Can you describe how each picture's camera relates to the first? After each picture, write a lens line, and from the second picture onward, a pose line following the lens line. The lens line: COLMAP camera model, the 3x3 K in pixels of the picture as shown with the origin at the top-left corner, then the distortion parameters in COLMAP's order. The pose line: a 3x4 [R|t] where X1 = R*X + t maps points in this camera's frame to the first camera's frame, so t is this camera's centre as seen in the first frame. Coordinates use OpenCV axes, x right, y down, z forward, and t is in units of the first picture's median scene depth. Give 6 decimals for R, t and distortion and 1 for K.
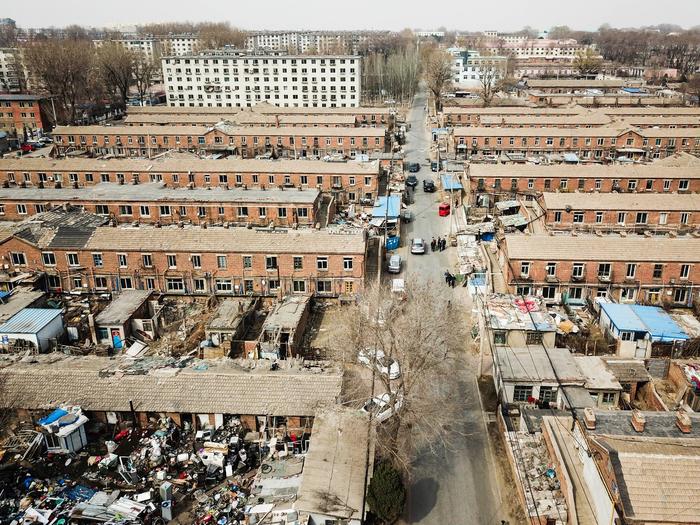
lens RADIAL K [[549.5, 0, 381.1], [0, 549.5, 216.5], [0, 0, 1]] dist [0.015749, -0.019286]
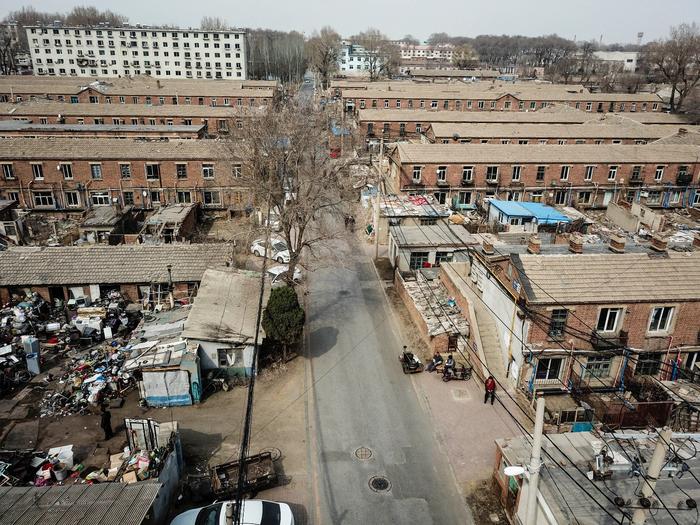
lens RADIAL K [[528.4, 0, 352.1], [0, 528.4, 261.1], [0, 0, 1]] dist [0.007696, -0.003624]
pose [[0.988763, -0.034614, 0.145426, -0.000902], [0.025732, 0.997712, 0.062524, 0.192017], [-0.147257, -0.058080, 0.987392, 0.056789]]
